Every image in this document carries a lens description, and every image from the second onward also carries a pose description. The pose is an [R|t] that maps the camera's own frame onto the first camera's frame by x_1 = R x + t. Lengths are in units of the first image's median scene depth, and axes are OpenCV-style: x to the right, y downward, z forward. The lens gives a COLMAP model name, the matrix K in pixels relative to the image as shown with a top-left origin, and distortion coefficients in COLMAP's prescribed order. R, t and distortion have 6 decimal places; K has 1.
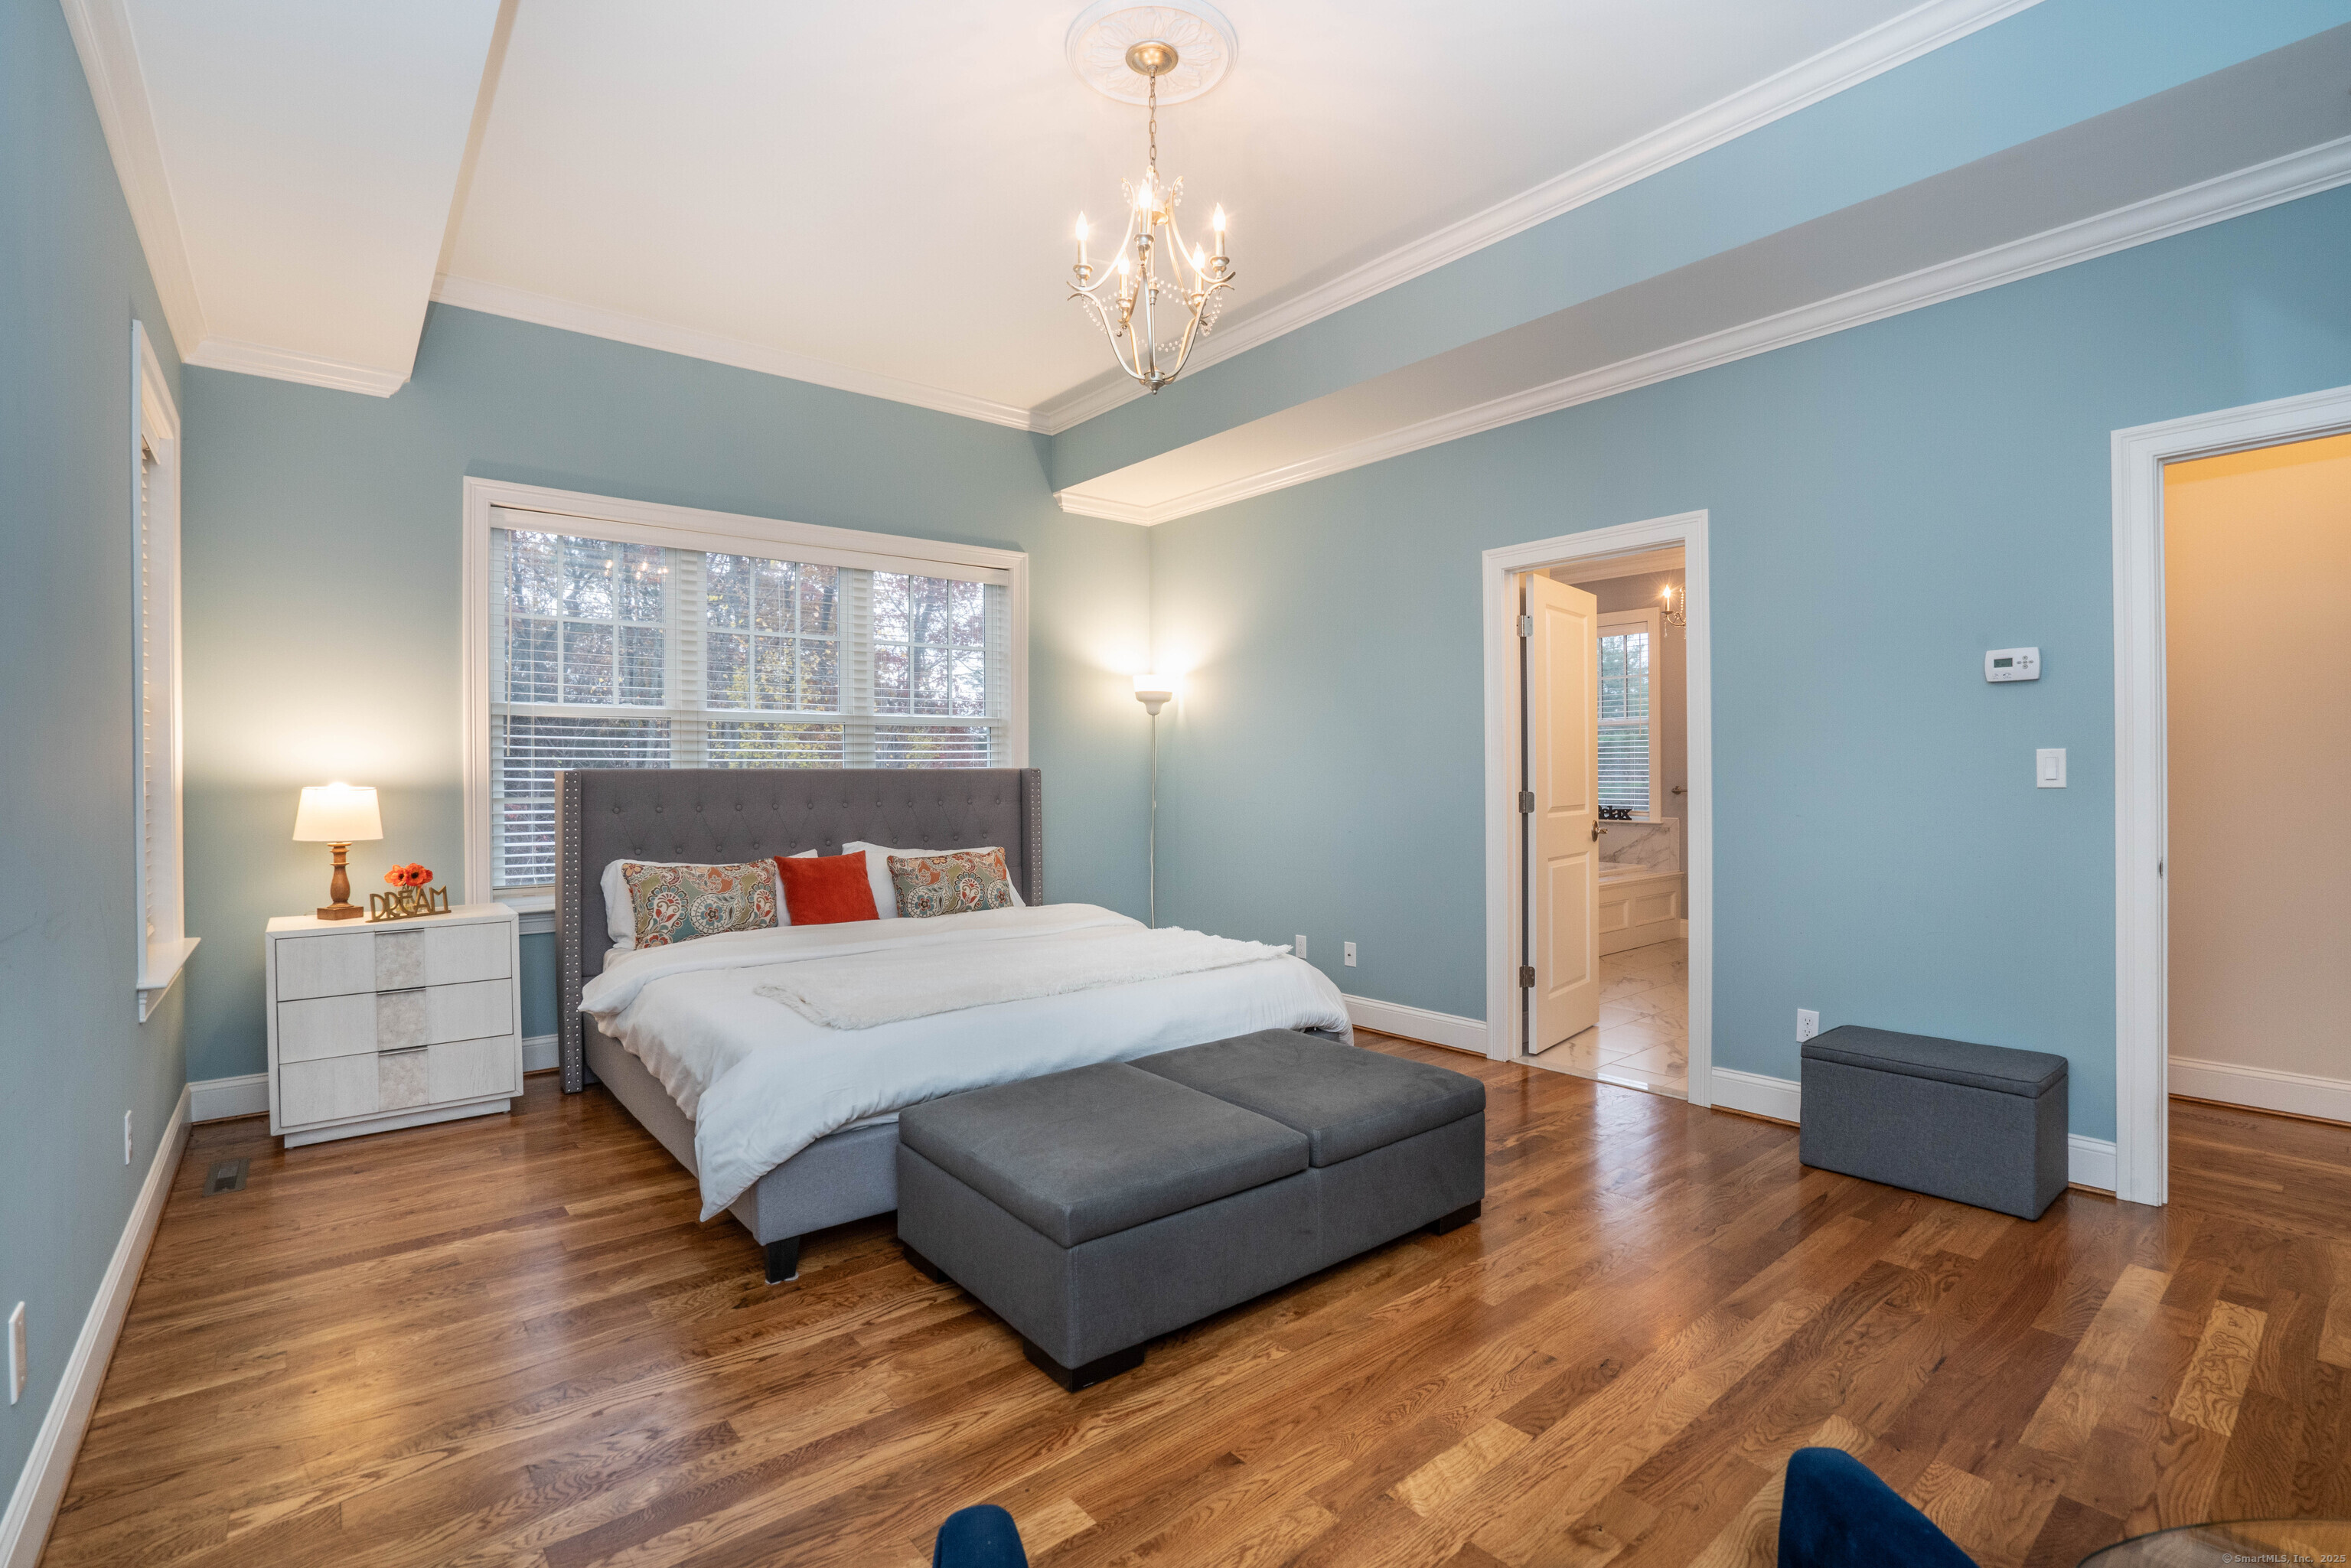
lens RADIAL K [[1043.7, 0, 1173.5], [0, 1043.7, 771.5], [0, 0, 1]] dist [-0.033272, 0.000365]
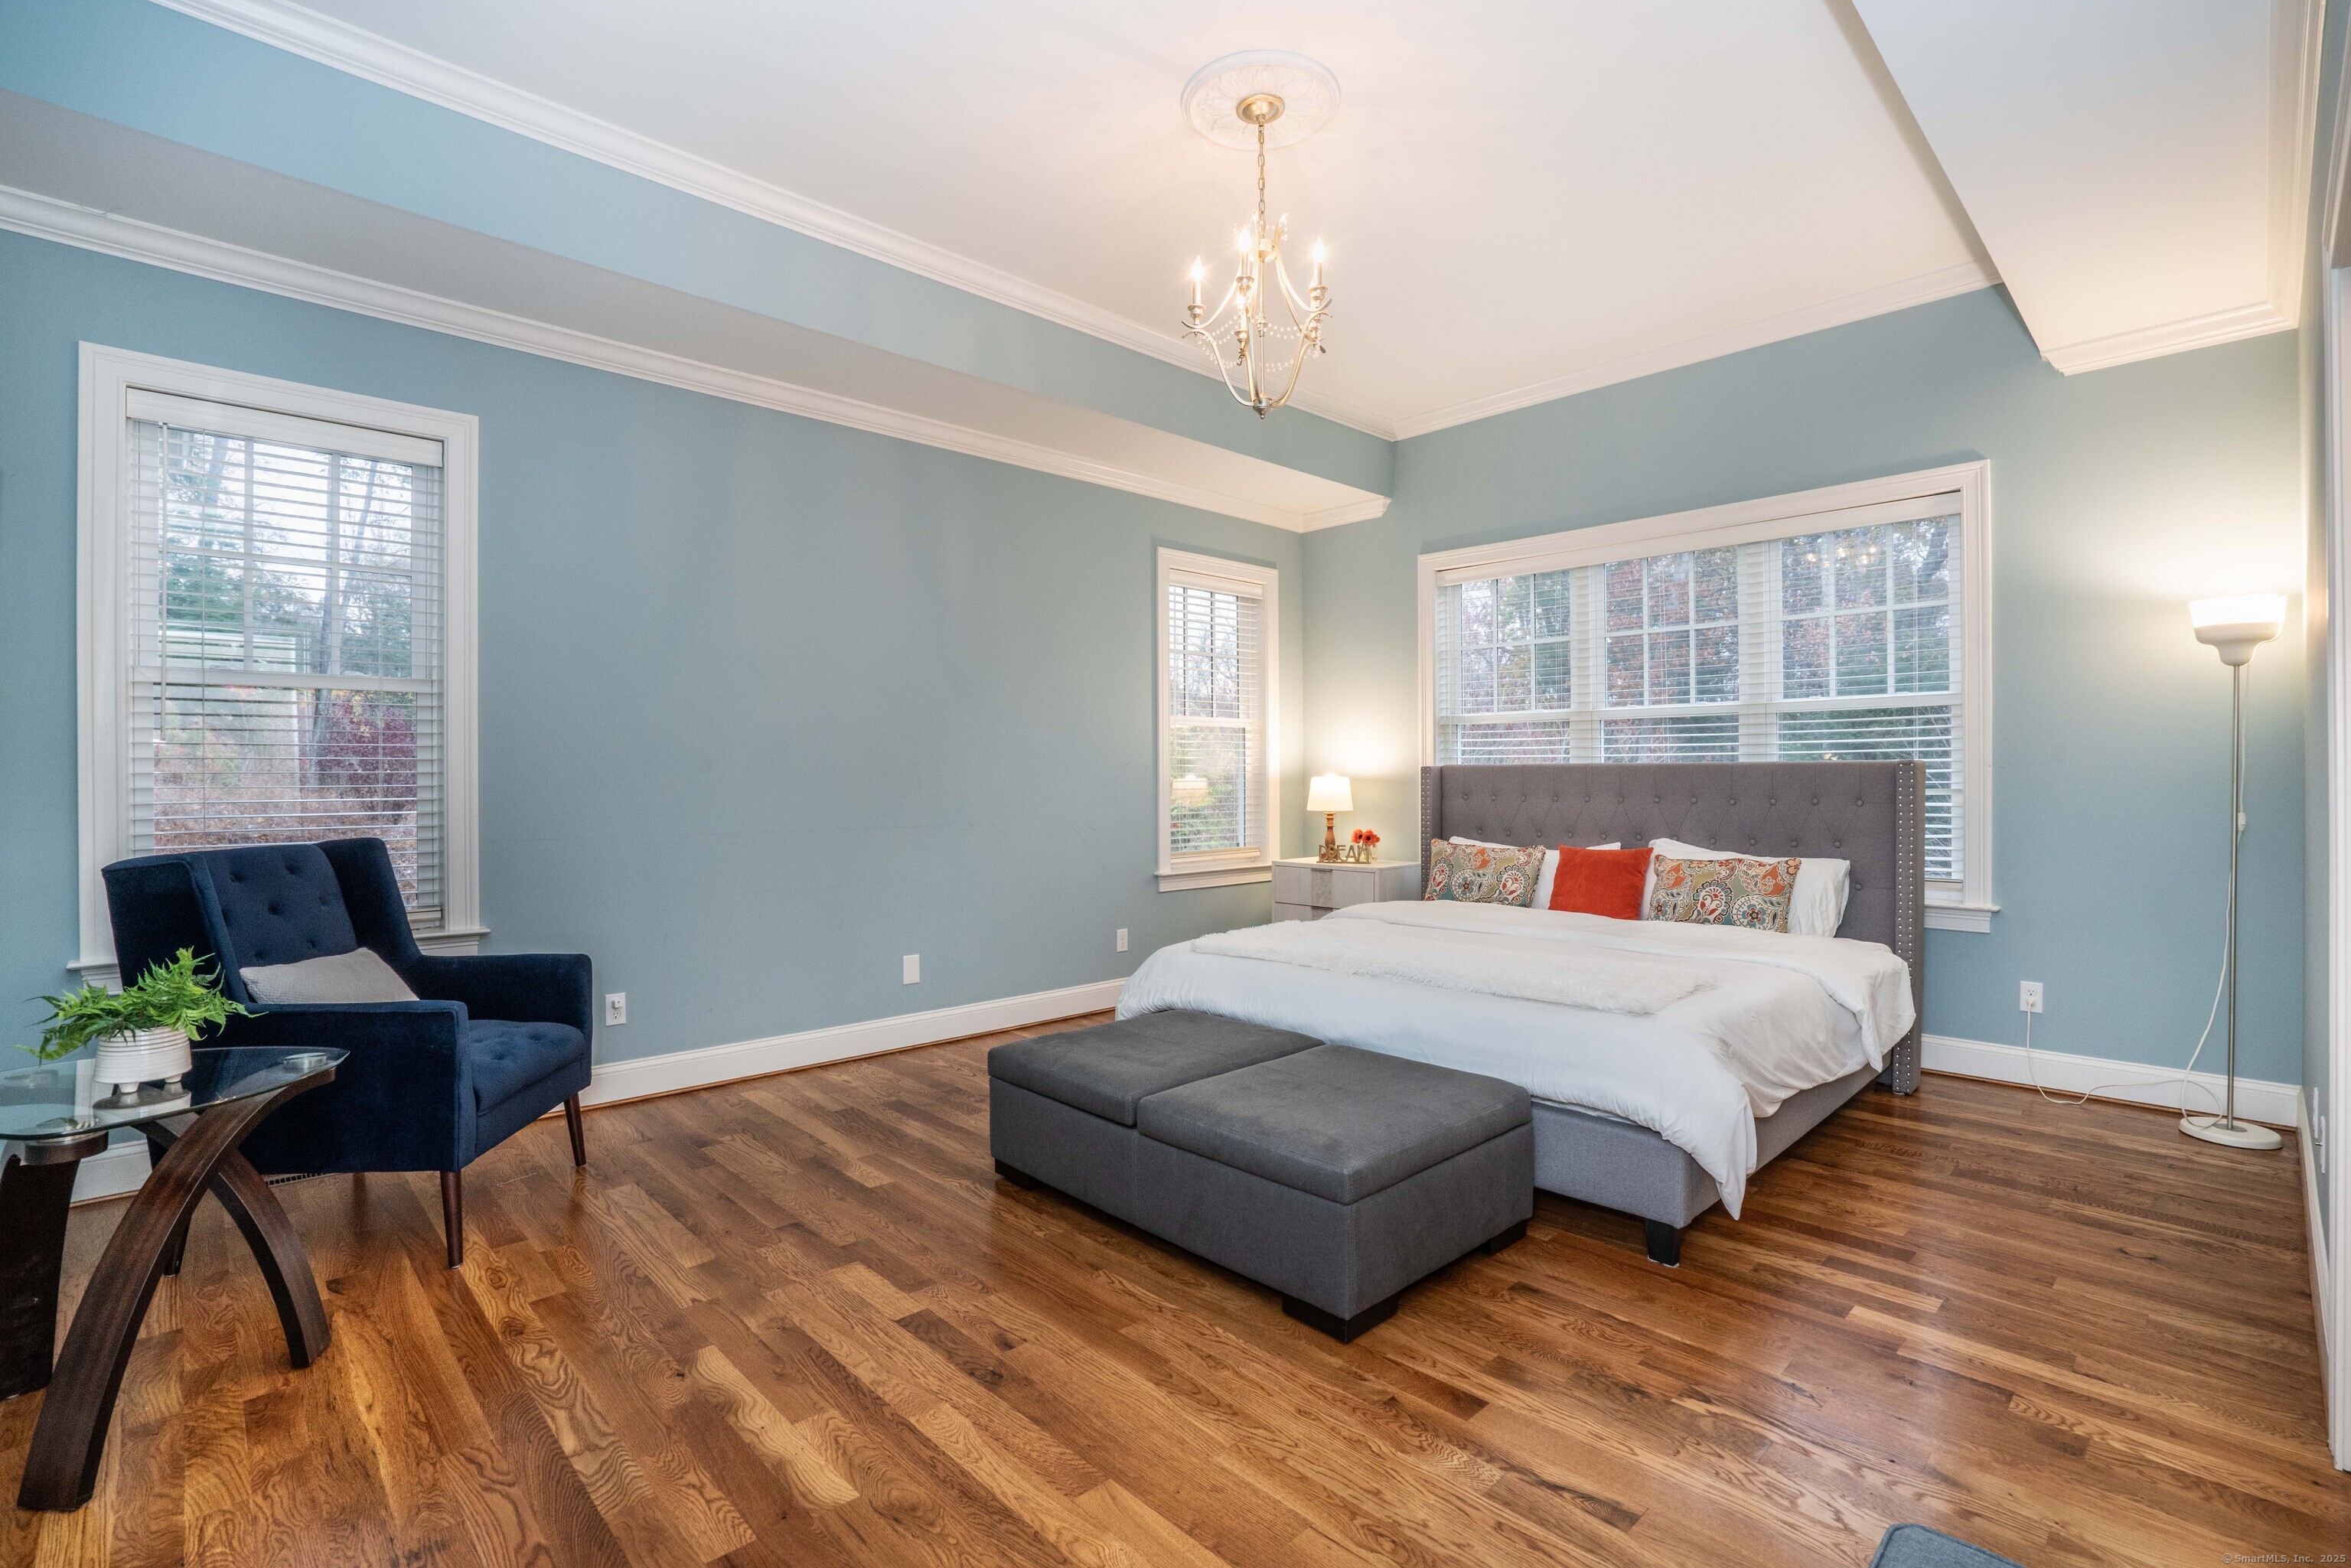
lens RADIAL K [[1043.7, 0, 1173.5], [0, 1043.7, 771.5], [0, 0, 1]] dist [-0.033272, 0.000365]
pose [[0.101175, 0.003491, -0.994863, 0.687370], [0.005043, 0.999979, 0.004022, -0.001130], [0.994856, -0.005424, 0.101155, 0.520261]]
